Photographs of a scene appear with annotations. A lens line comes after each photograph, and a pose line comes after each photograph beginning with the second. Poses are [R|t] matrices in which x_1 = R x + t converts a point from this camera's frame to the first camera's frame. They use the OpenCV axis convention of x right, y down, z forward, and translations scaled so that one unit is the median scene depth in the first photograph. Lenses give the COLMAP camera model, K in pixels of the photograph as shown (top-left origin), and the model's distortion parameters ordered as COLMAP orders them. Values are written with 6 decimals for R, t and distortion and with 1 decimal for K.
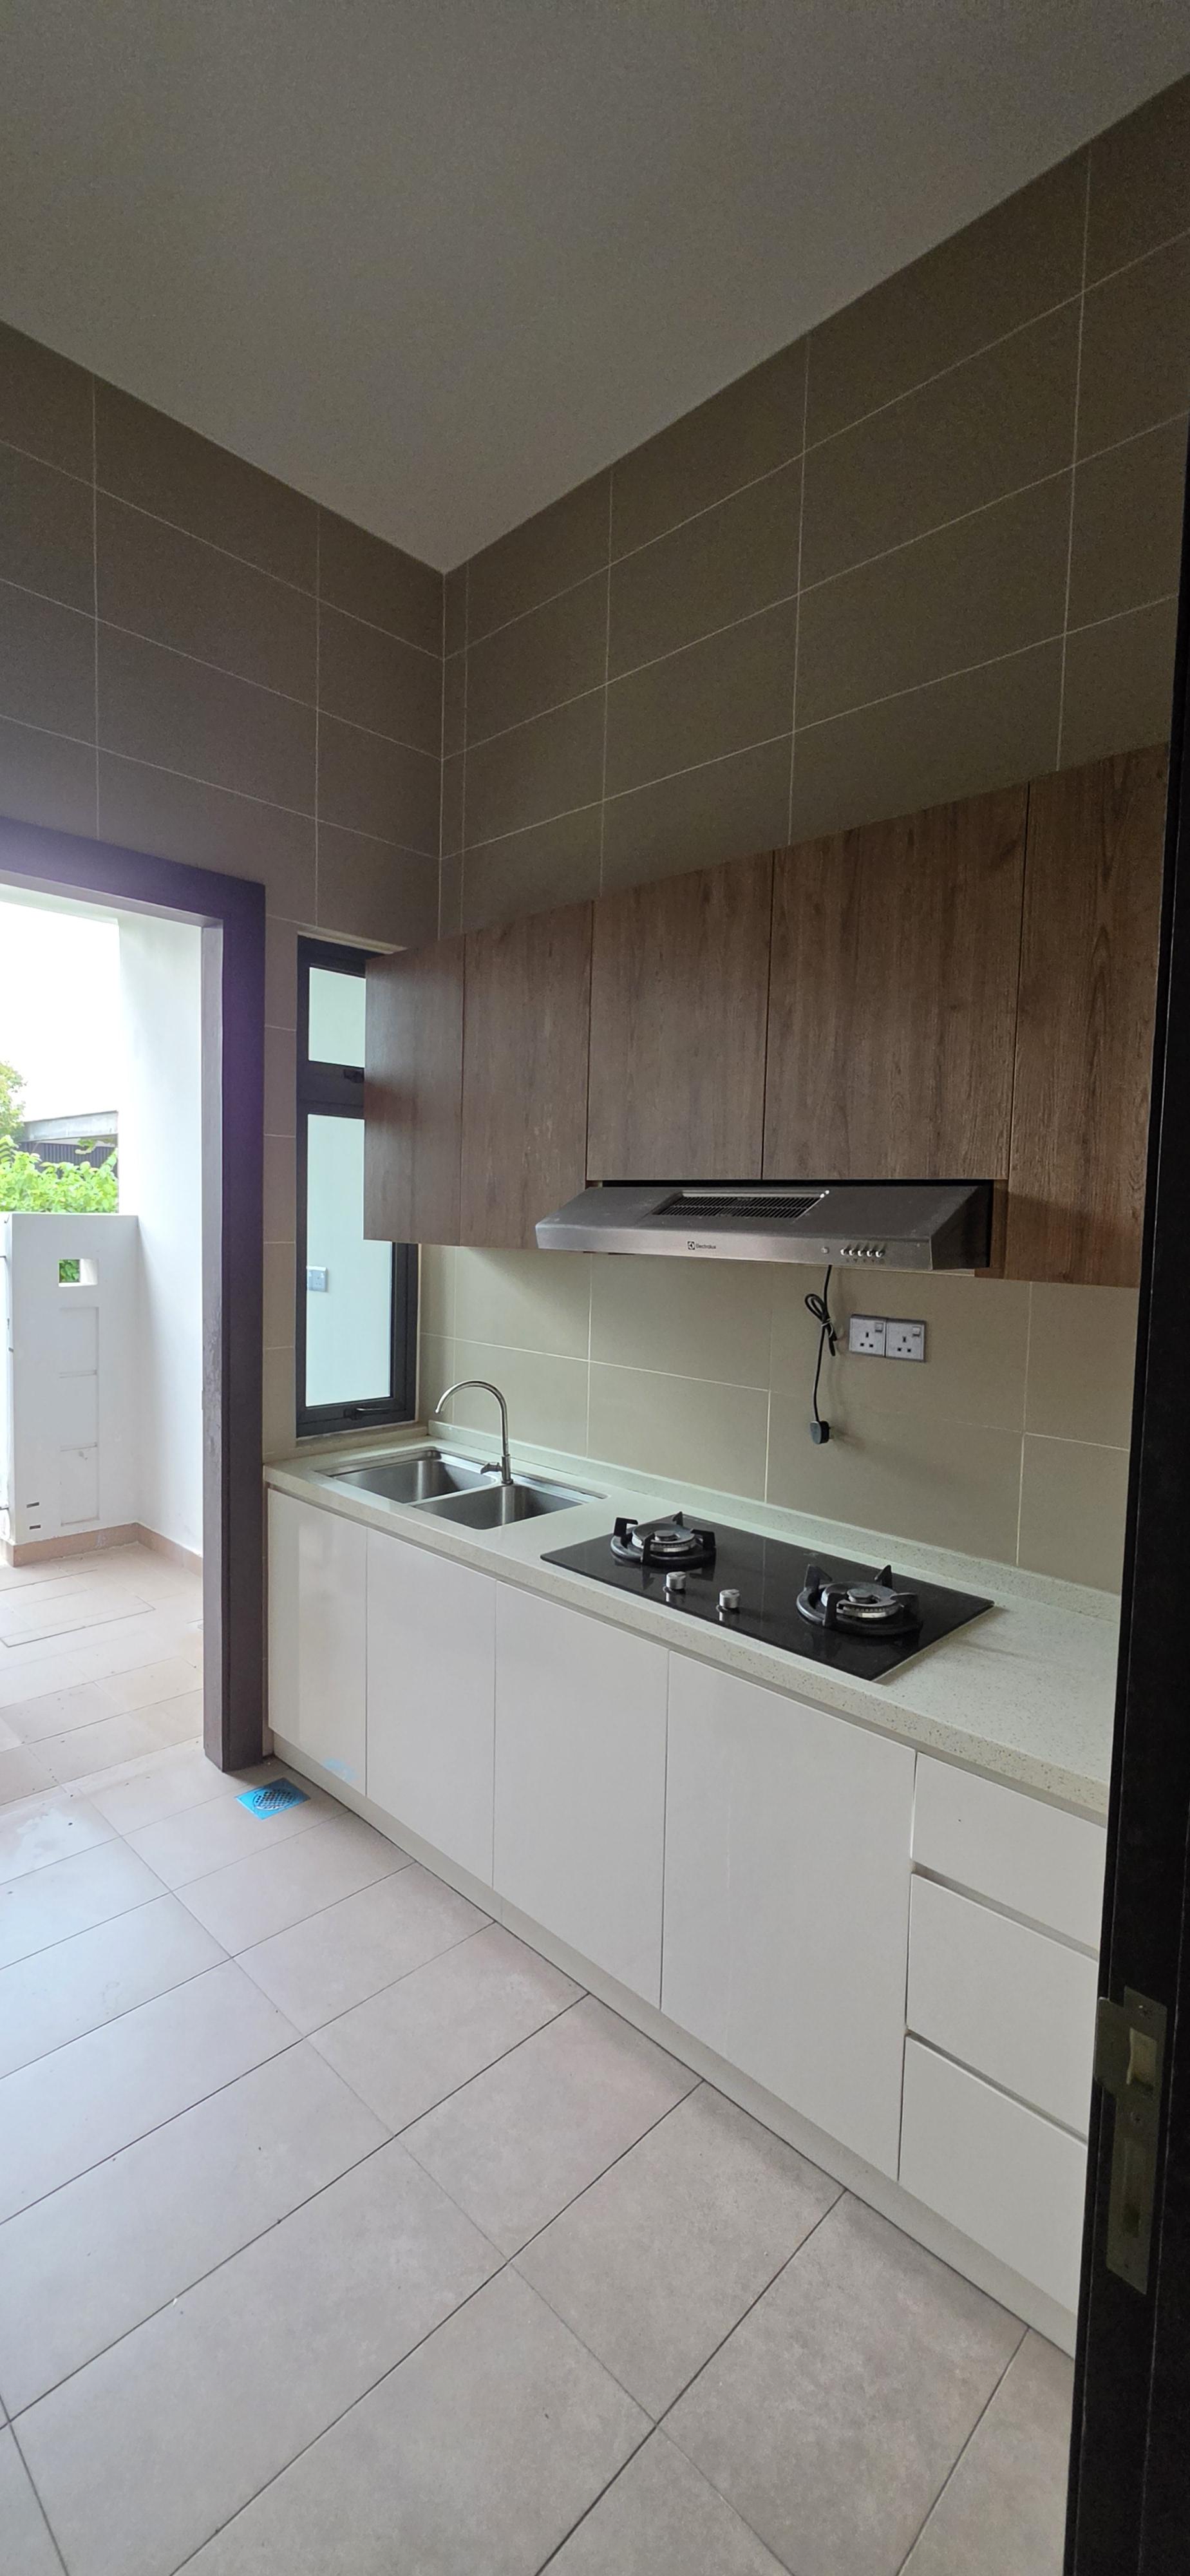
lens RADIAL K [[1045.1, 0, 596.5], [0, 1045.1, 1286.6], [0, 0, 1]] dist [-0.001558, -0.000107]
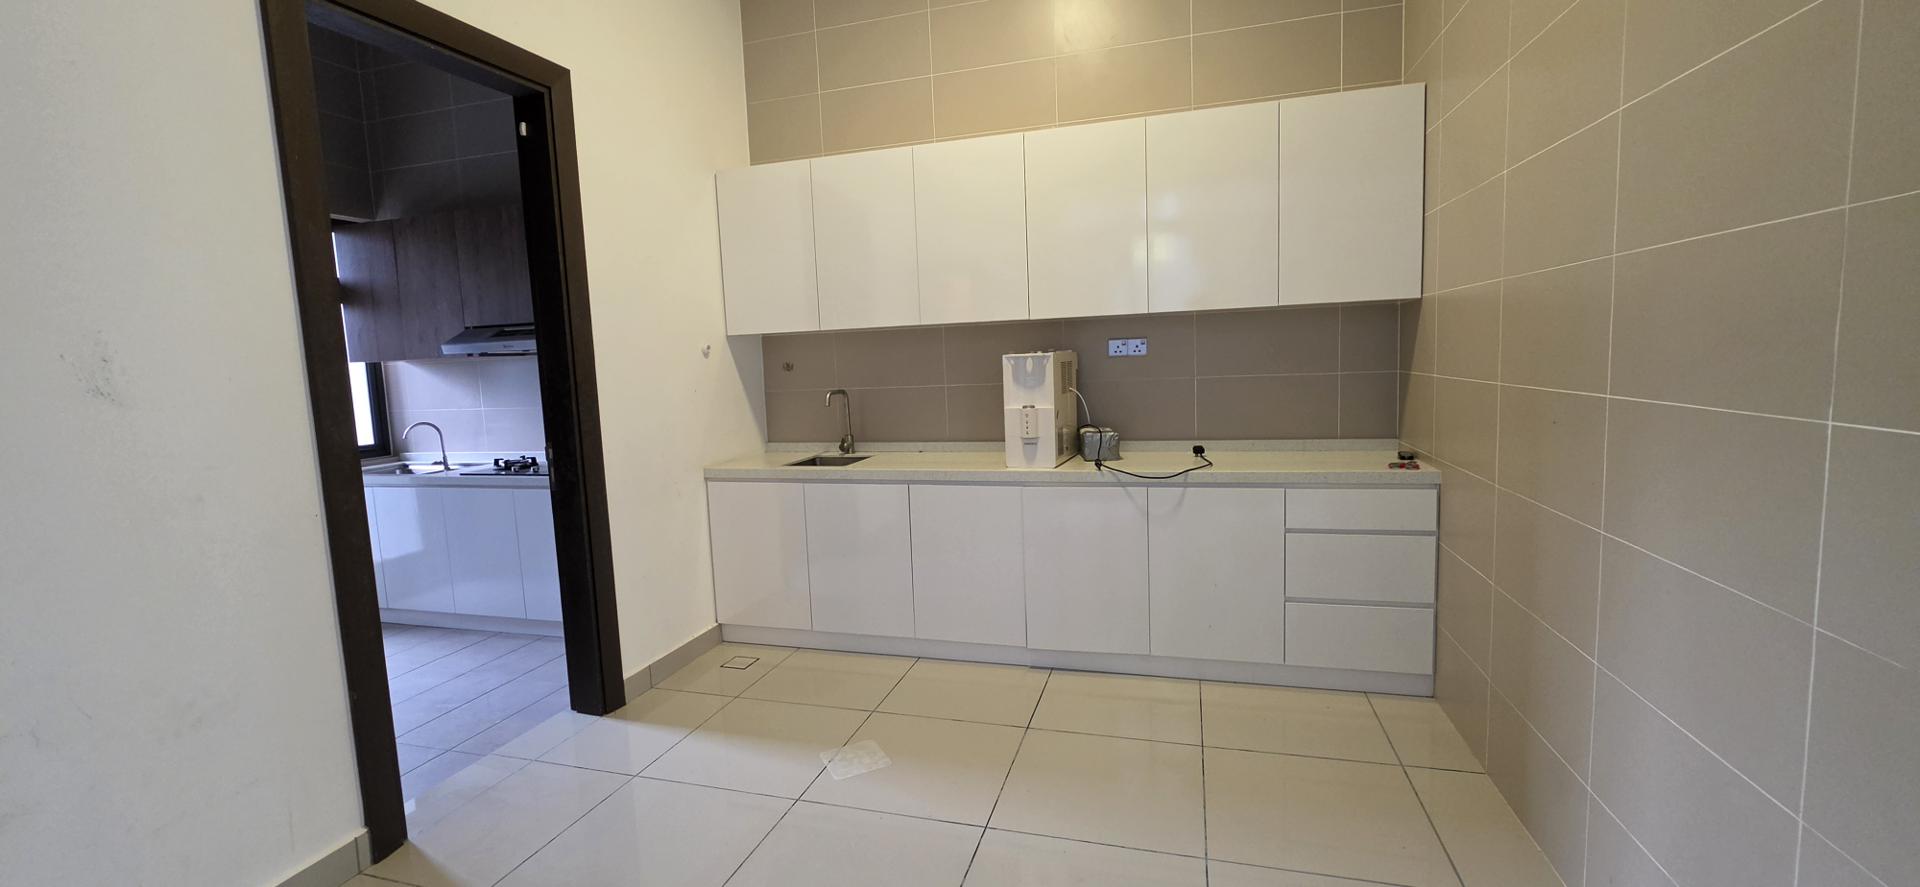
lens RADIAL K [[779.0, 0, 955.2], [0, 779.0, 437.9], [0, 0, 1]] dist [-0.001558, -0.000107]
pose [[0.883696, -0.106568, 0.455767, 0.130796], [0.094416, 0.994305, 0.049423, 0.155761], [-0.458439, -0.000643, 0.888726, -1.020881]]
